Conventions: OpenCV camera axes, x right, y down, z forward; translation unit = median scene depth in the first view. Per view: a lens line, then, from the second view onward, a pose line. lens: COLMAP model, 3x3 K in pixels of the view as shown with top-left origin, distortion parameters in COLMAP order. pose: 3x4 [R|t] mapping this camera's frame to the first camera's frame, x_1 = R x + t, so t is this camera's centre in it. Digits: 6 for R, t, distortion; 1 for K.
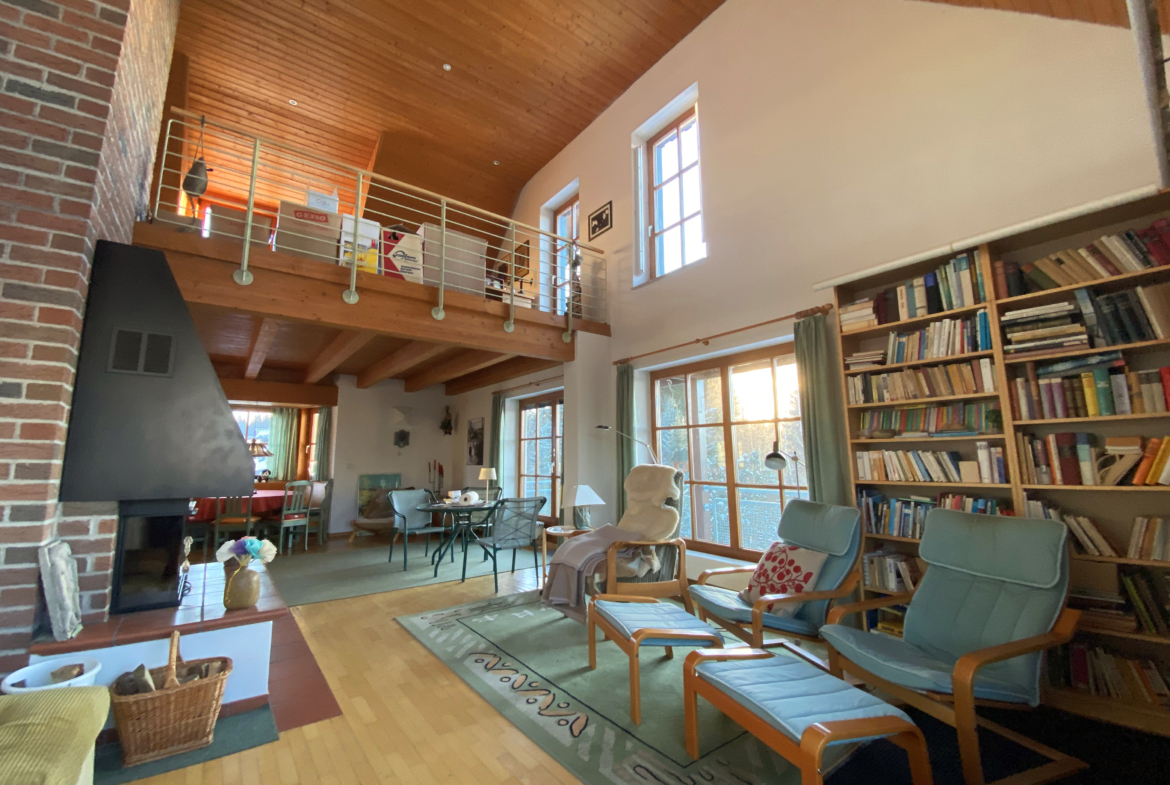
lens RADIAL K [[469.6, 0, 585.0], [0, 469.6, 392.5], [0, 0, 1]] dist [-0.000216, -0.000260]
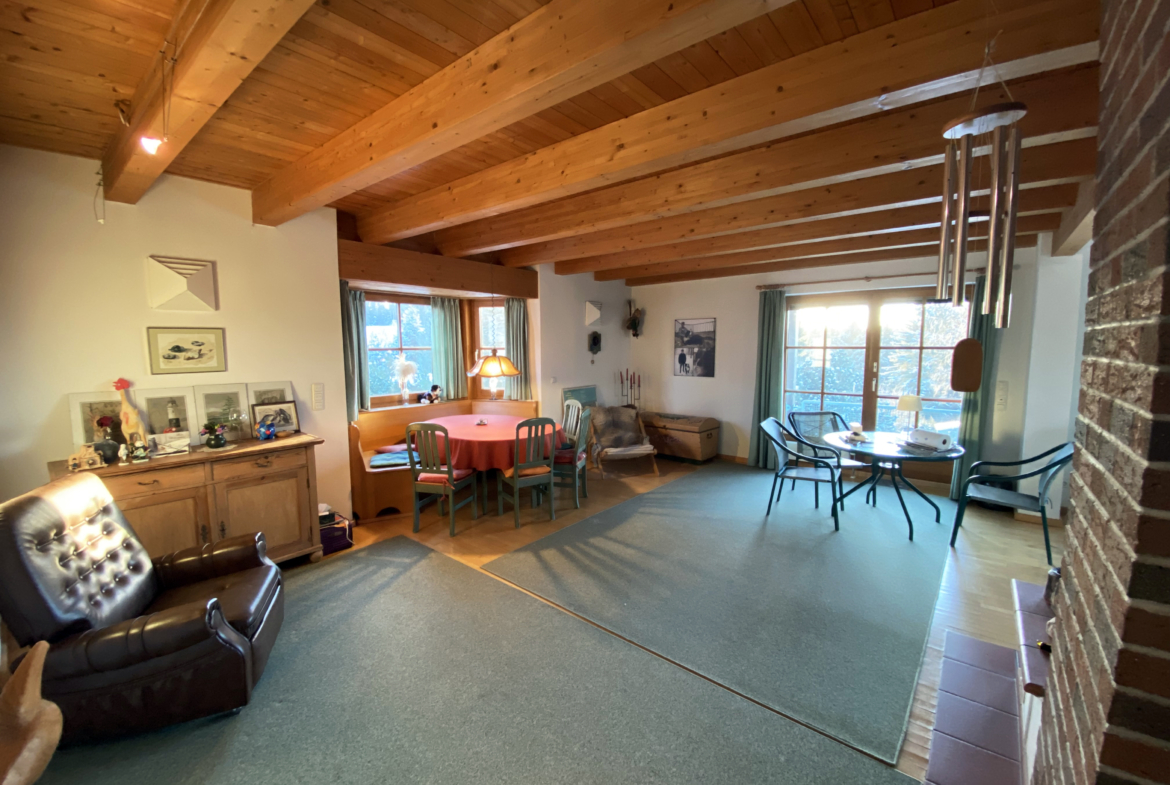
lens RADIAL K [[469.6, 0, 585.0], [0, 469.6, 392.5], [0, 0, 1]] dist [-0.000216, -0.000260]
pose [[0.976393, -0.021314, 0.214945, -0.993092], [-0.031036, 0.970950, 0.237261, -0.008105], [-0.213758, -0.238331, 0.947368, 0.444819]]
